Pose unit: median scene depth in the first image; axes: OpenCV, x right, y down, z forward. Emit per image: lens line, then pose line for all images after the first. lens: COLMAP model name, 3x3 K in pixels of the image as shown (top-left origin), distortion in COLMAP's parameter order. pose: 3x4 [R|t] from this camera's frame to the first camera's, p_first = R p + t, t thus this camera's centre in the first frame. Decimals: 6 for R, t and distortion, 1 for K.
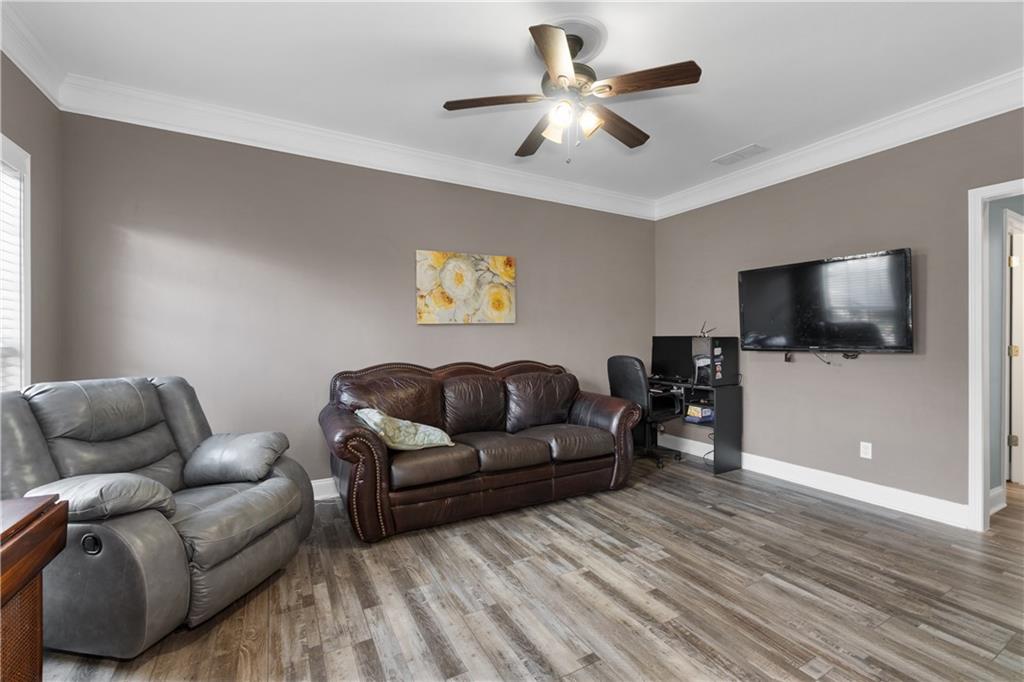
lens RADIAL K [[435.6, 0, 517.2], [0, 435.6, 338.9], [0, 0, 1]] dist [-0.001495, -0.000213]
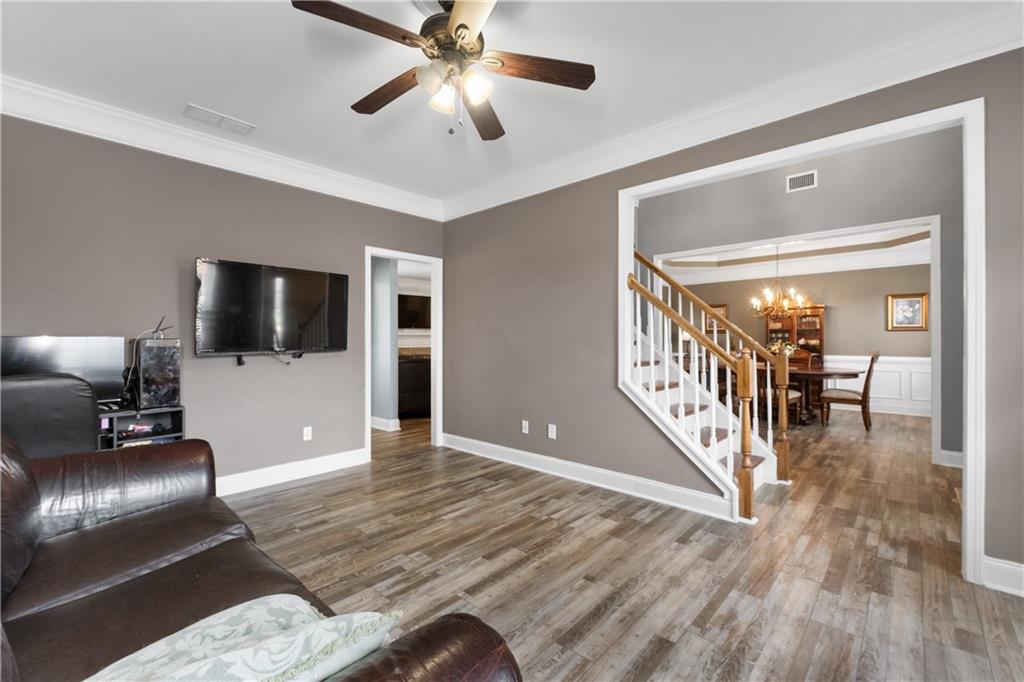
lens RADIAL K [[435.6, 0, 517.5], [0, 435.6, 341.2], [0, 0, 1]] dist [-0.001495, -0.000213]
pose [[-0.320678, 0.002537, 0.947185, -0.734020], [0.000854, 0.999997, -0.002389, 0.004345], [-0.947188, 0.000043, -0.320679, 1.165504]]
